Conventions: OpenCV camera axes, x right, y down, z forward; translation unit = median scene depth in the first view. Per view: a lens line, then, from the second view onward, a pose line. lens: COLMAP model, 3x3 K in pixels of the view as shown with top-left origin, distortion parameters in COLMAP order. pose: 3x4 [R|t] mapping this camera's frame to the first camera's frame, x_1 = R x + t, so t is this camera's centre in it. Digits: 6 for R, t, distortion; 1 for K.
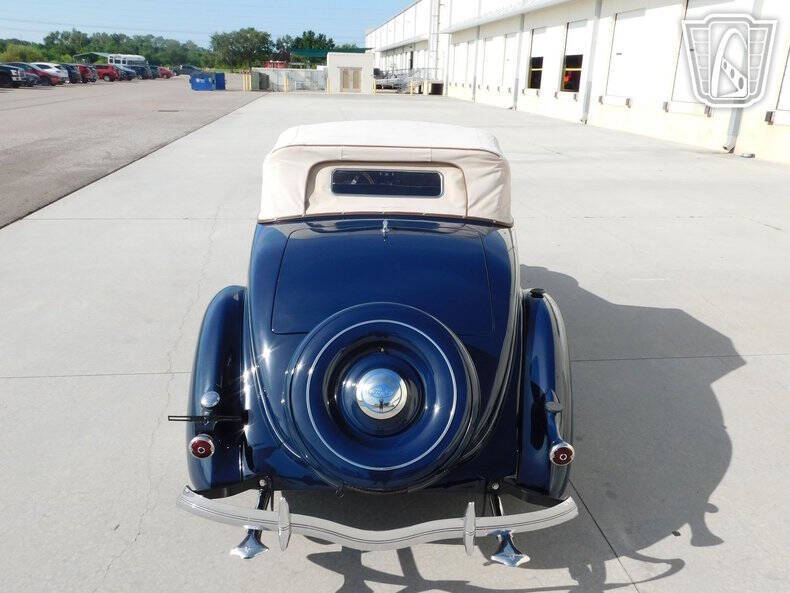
lens RADIAL K [[656.8, 0, 395.4], [0, 656.8, 293.9], [0, 0, 1]] dist [-0.009173, -0.009603]
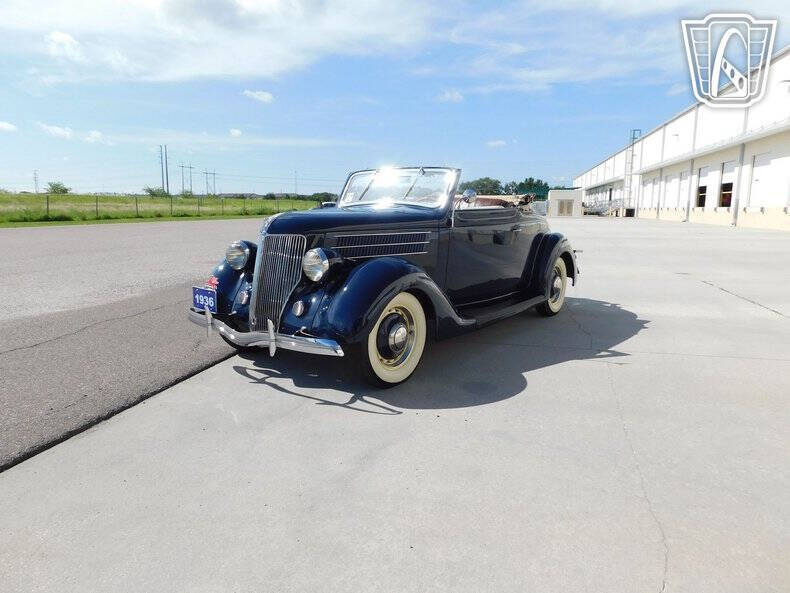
lens RADIAL K [[515.1, 0, 400.0], [0, 515.1, 292.1], [0, 0, 1]] dist [-0.070523, 0.043459]
pose [[0.935205, 0.034150, -0.352456, -0.006841], [-0.091768, 0.984707, -0.148087, 0.055733], [0.342008, 0.170836, 0.924037, -0.128930]]
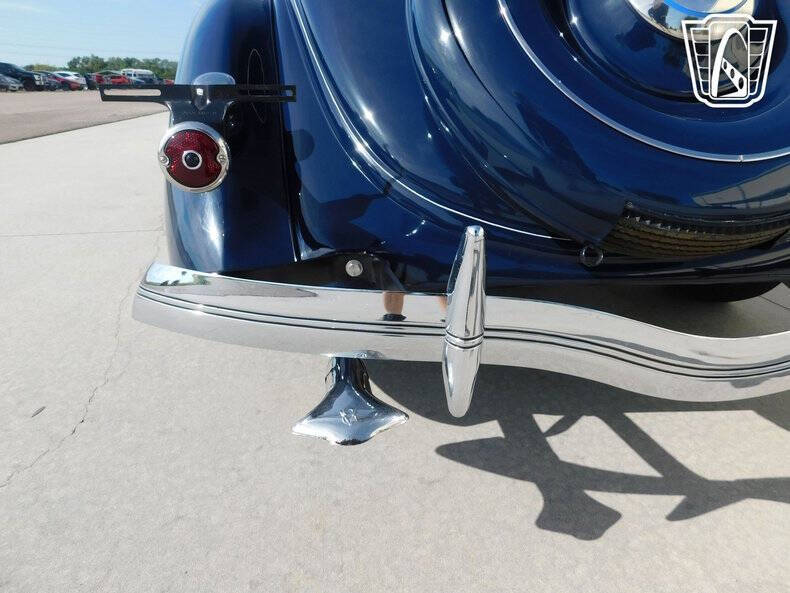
lens RADIAL K [[526.4, 0, 389.8], [0, 526.4, 301.1], [0, 0, 1]] dist [-0.036620, 0.014109]
pose [[0.998622, -0.035279, 0.038852, -0.010583], [0.032680, 0.997311, 0.065602, 0.015716], [-0.041062, -0.064242, 0.997089, 0.036982]]
